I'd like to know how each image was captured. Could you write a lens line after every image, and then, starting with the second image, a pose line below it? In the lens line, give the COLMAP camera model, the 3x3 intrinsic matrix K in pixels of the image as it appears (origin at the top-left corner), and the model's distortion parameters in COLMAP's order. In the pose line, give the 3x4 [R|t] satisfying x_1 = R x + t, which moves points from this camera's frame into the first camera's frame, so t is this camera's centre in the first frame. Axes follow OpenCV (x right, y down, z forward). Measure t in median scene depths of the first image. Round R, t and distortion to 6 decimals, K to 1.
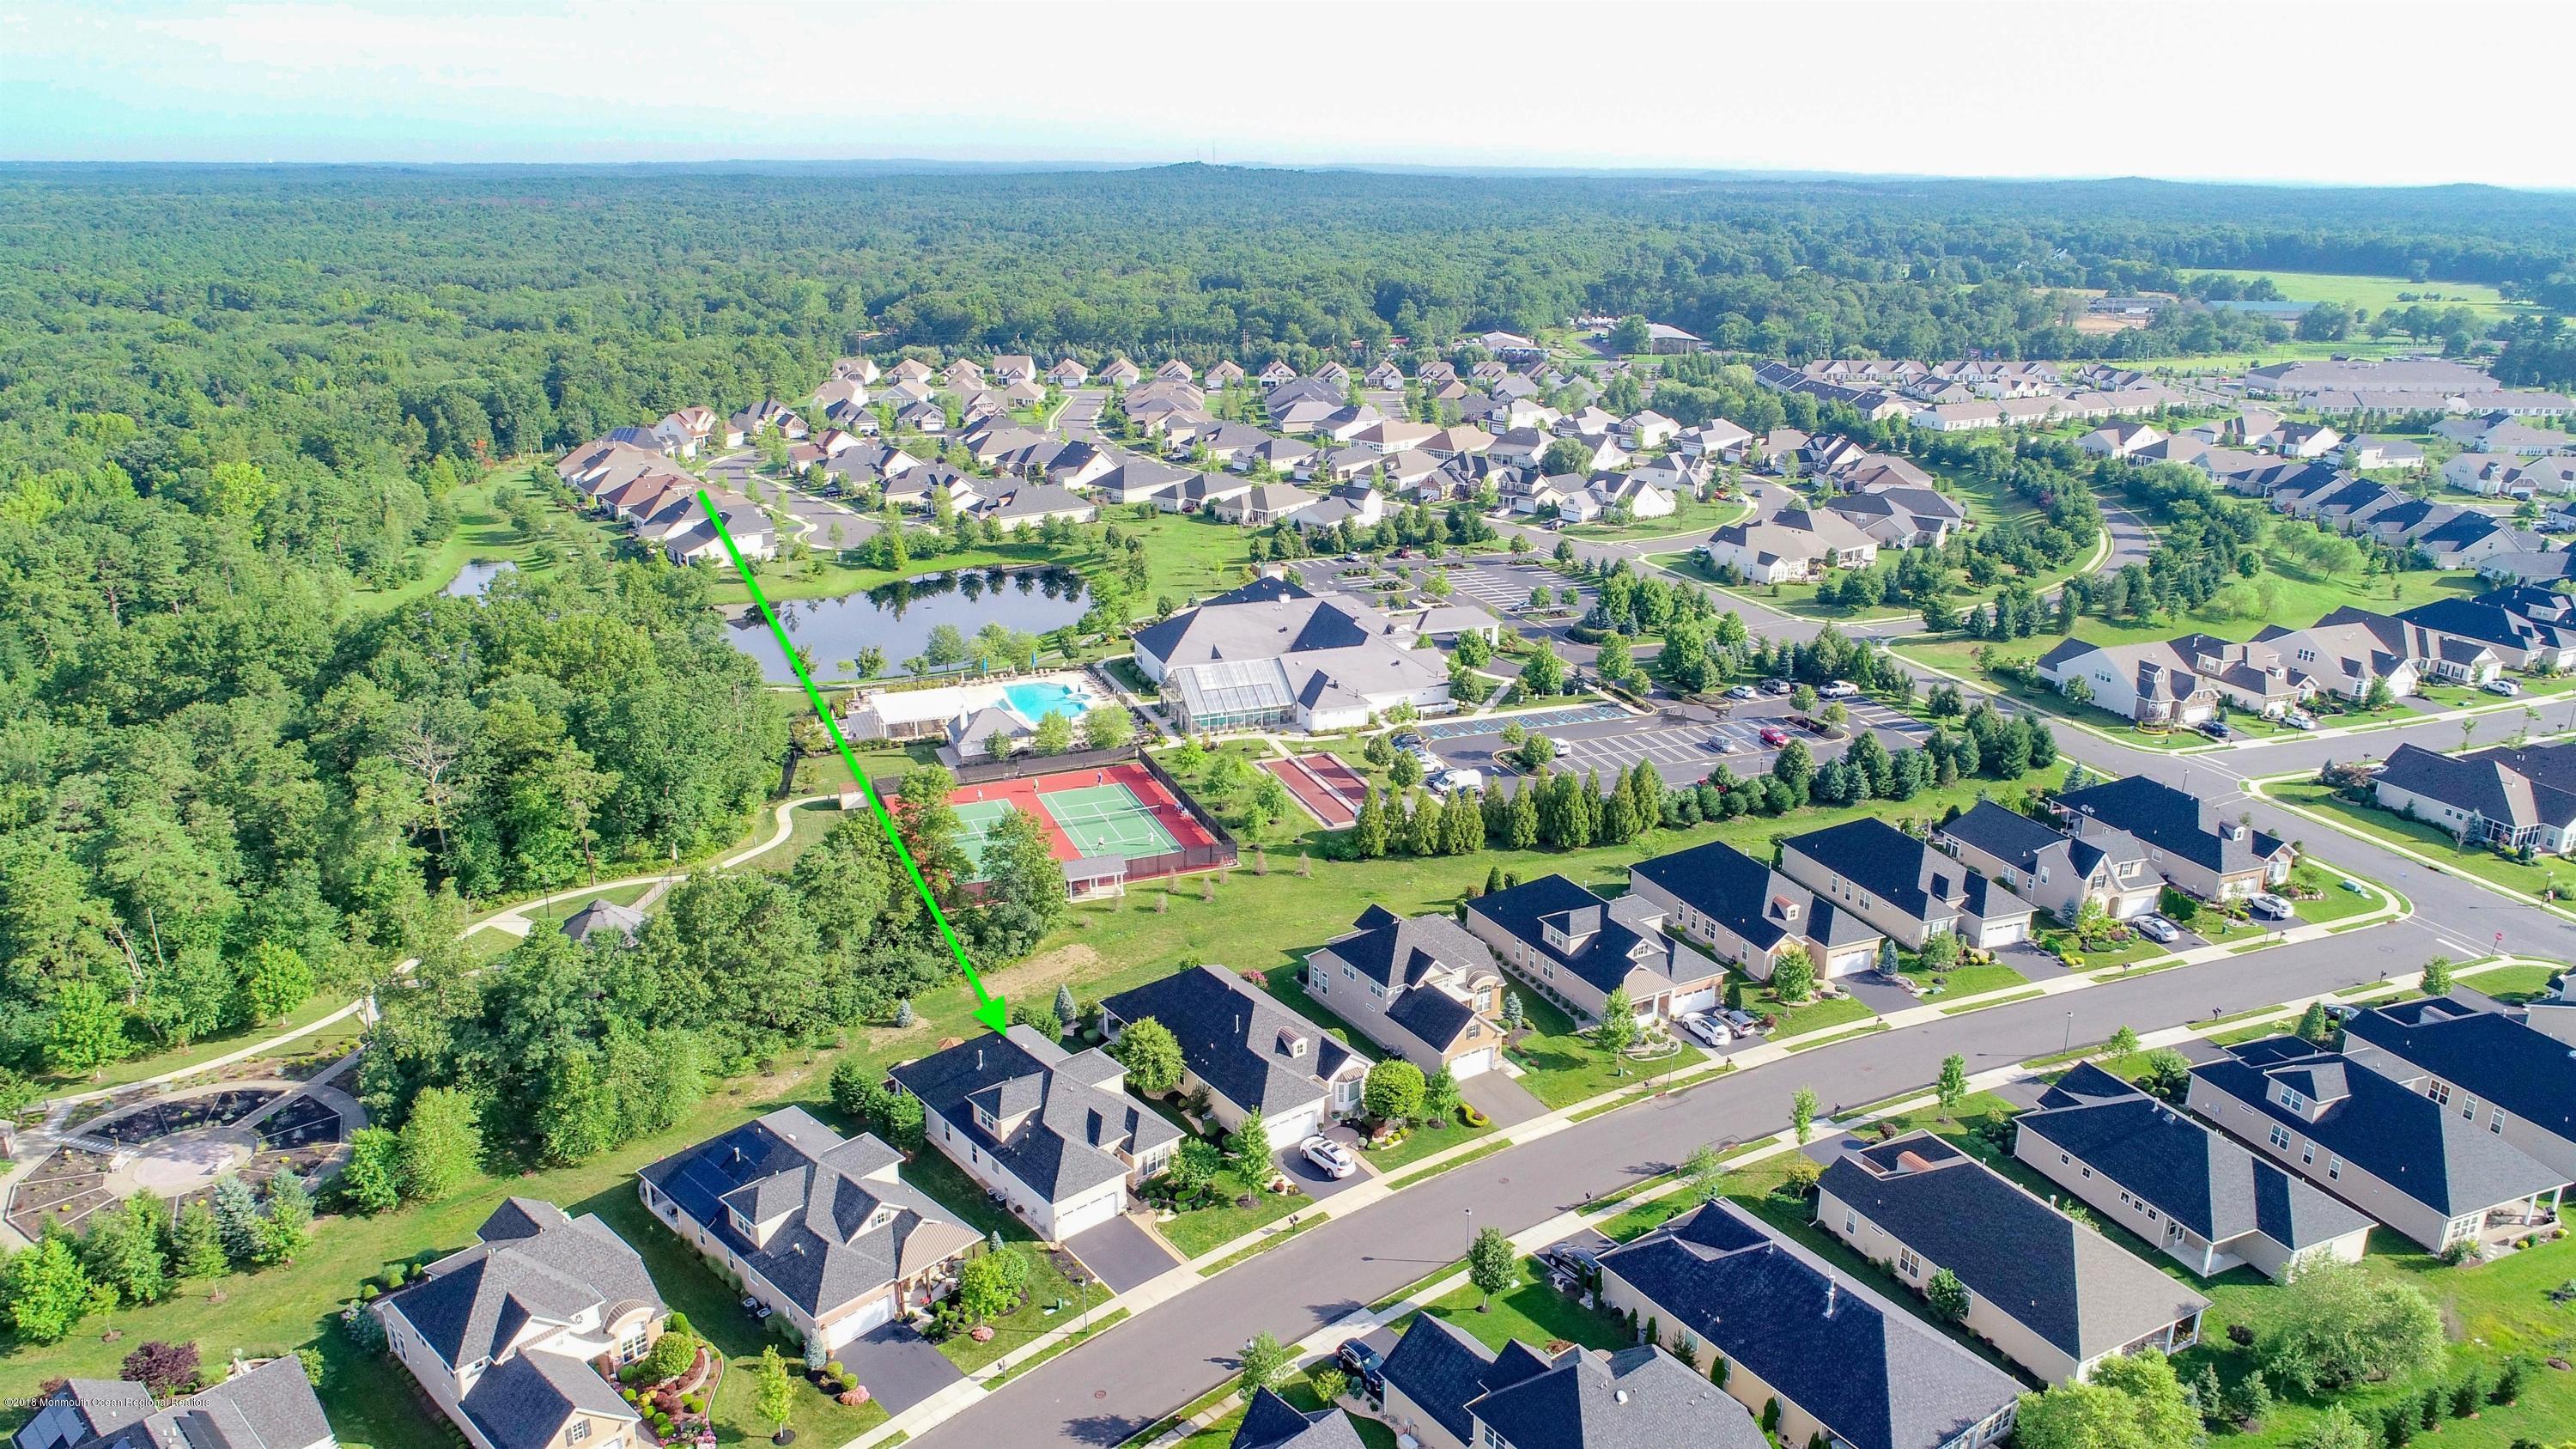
lens RADIAL K [[1735.3, 0, 1269.7], [0, 1735.3, 718.8], [0, 0, 1]] dist [0.005907, 0.000298]
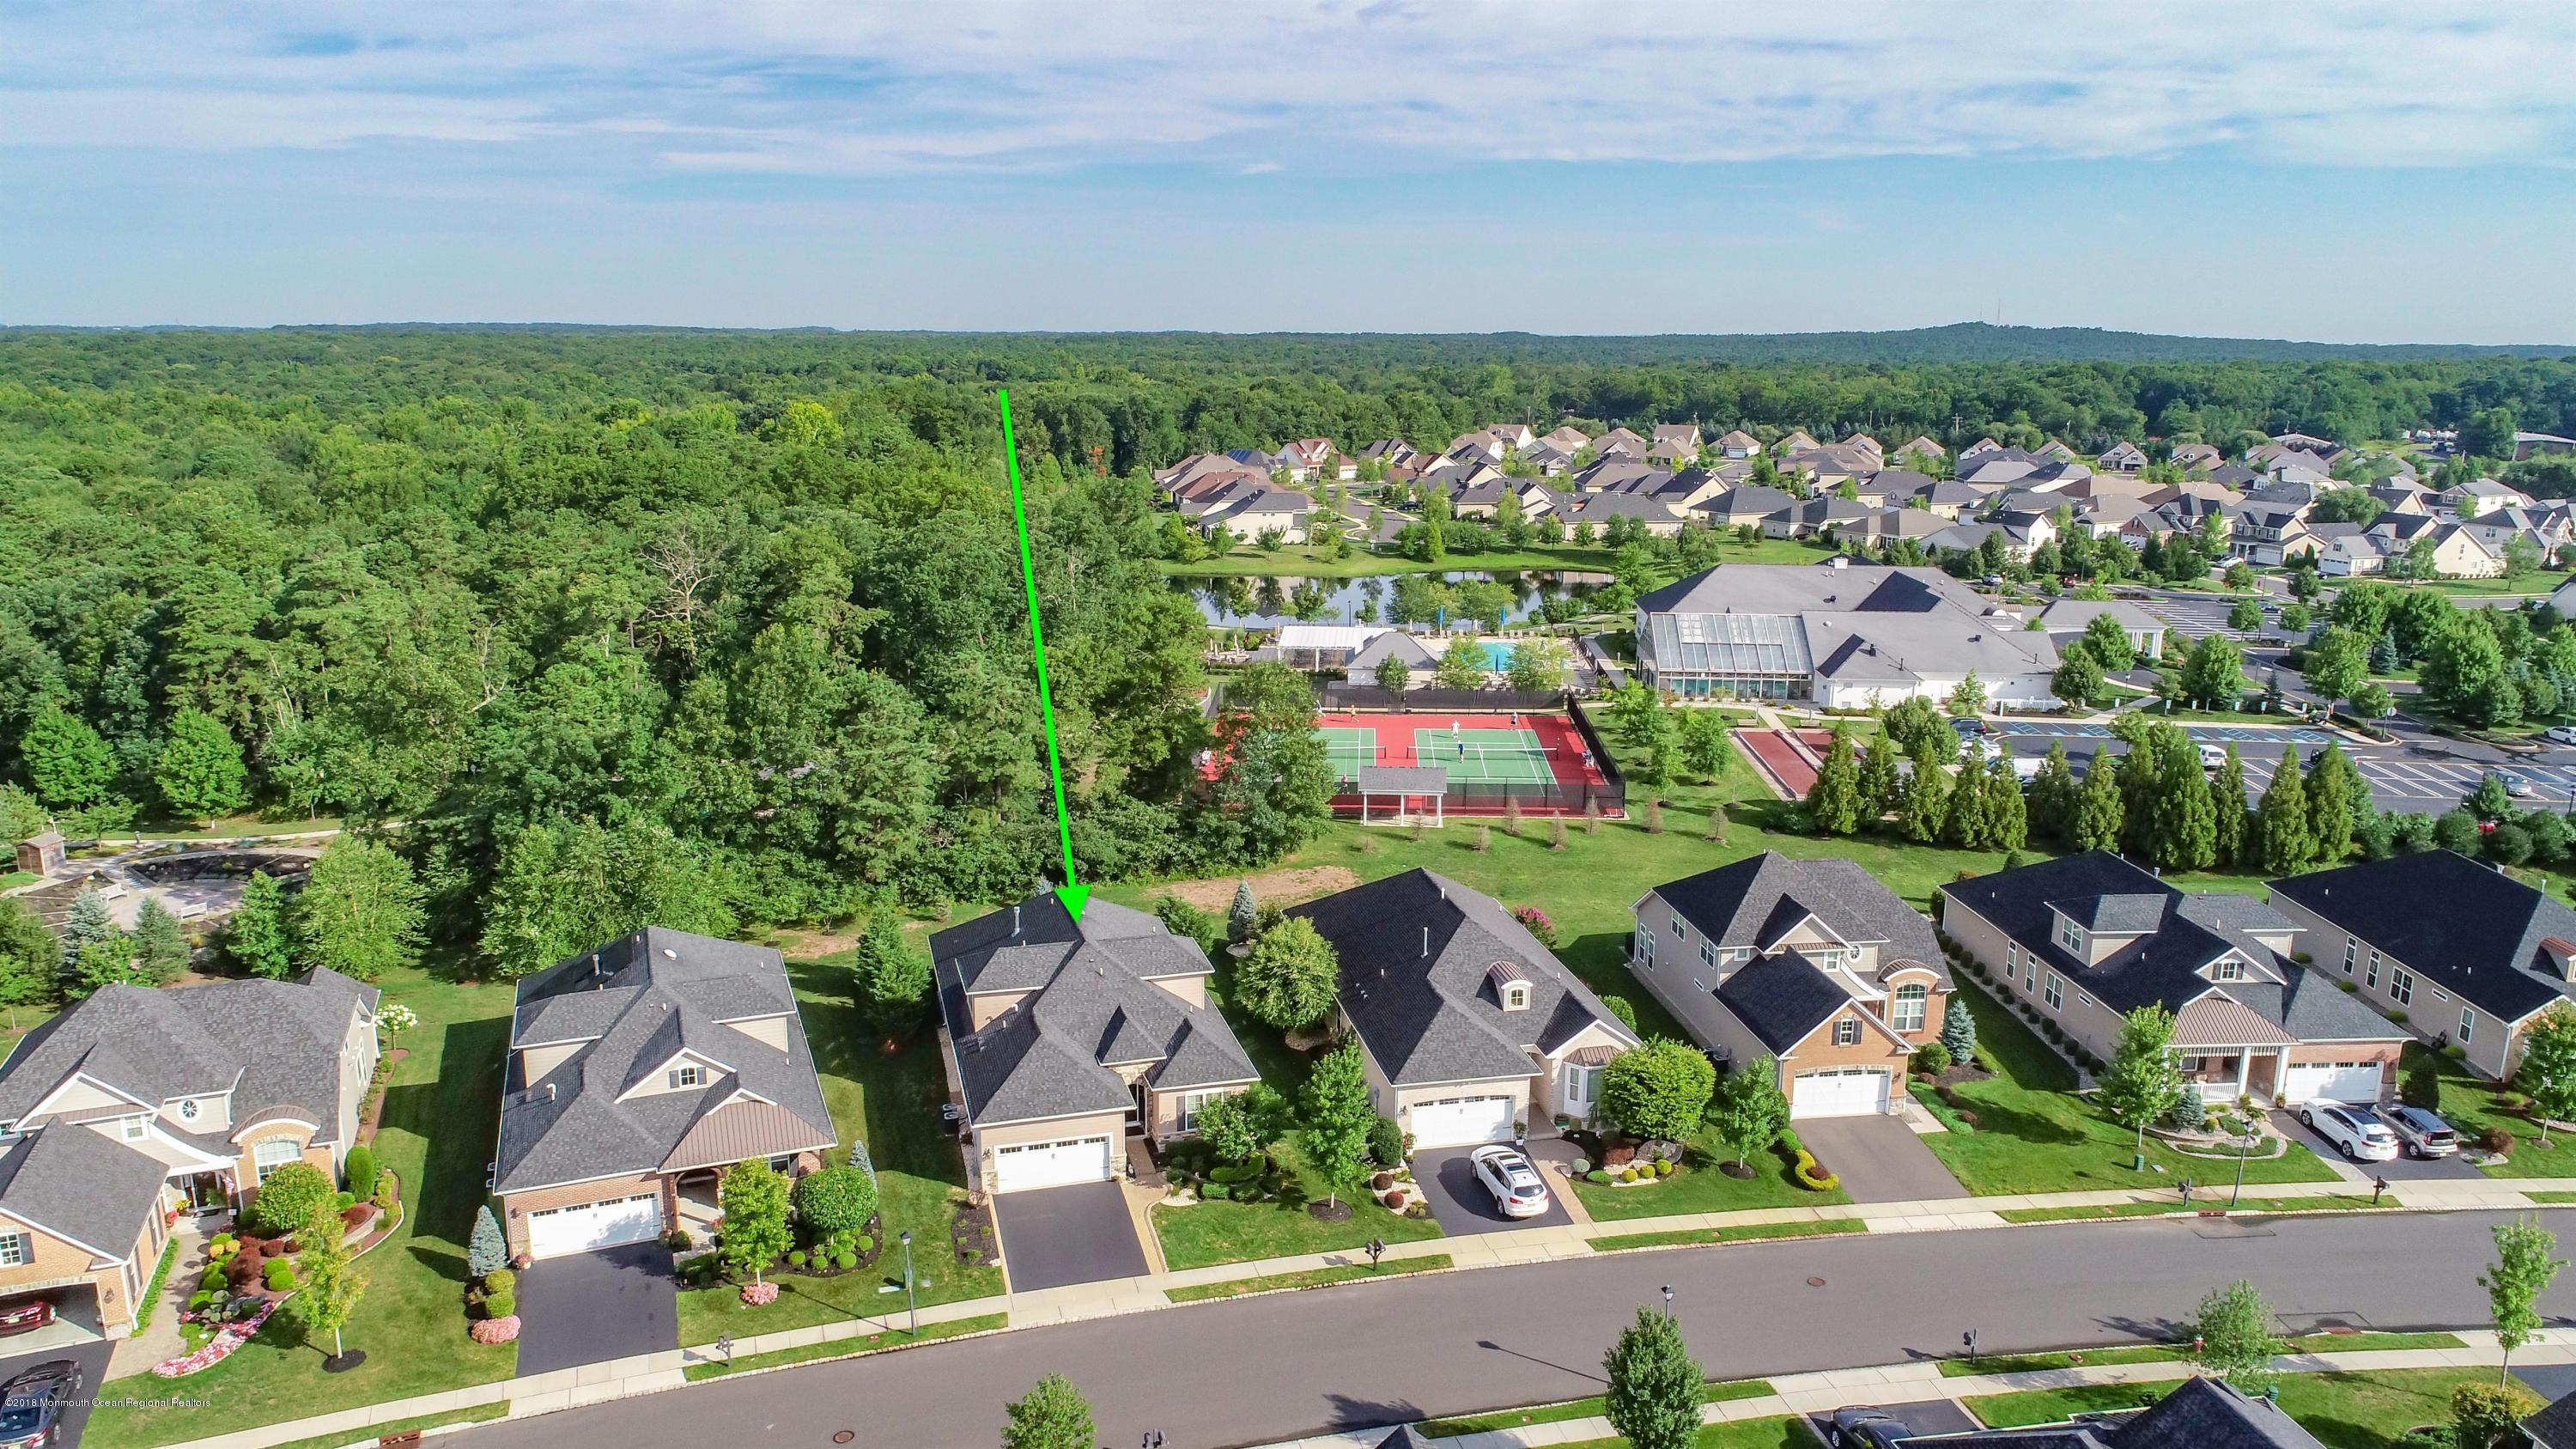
lens RADIAL K [[1743.2, 0, 1270.2], [0, 1743.2, 734.7], [0, 0, 1]] dist [0.002838, 0.001654]
pose [[0.913015, 0.099761, -0.395539, 0.144373], [-0.131990, 0.989721, -0.055048, 0.126760], [0.385982, 0.102467, 0.916798, 0.362929]]
